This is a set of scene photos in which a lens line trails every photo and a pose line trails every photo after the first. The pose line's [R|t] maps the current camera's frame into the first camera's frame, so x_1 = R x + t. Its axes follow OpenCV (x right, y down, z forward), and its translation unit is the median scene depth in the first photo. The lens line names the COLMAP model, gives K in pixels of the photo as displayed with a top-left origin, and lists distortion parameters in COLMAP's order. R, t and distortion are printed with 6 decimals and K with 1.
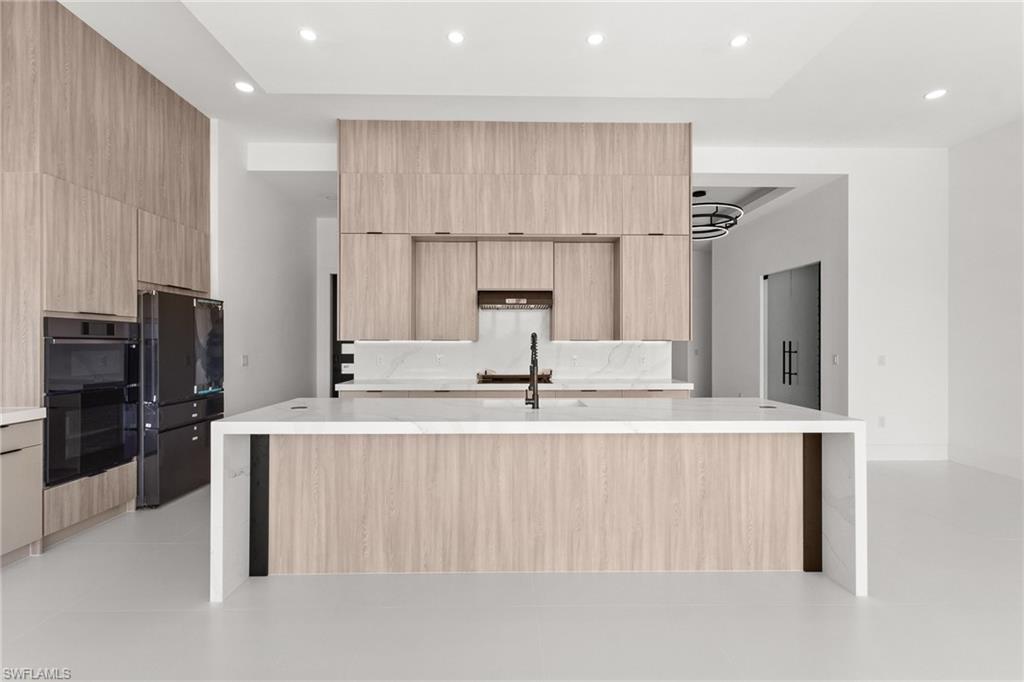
lens RADIAL K [[475.4, 0, 512.0], [0, 475.4, 341.0], [0, 0, 1]] dist [0.001100, 0.000551]
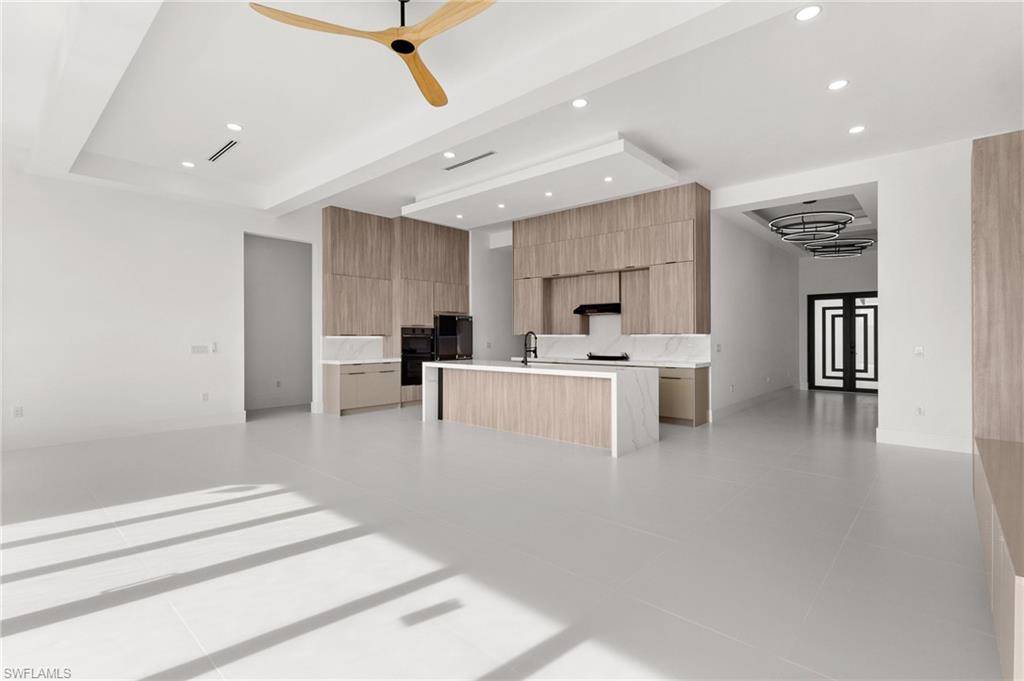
lens RADIAL K [[479.7, 0, 513.0], [0, 479.7, 335.8], [0, 0, 1]] dist [0.002971, -0.000182]
pose [[0.729702, -0.001983, -0.683762, 0.992993], [0.003880, 0.999992, 0.001241, 0.000294], [0.683754, -0.003559, 0.729704, -0.443282]]
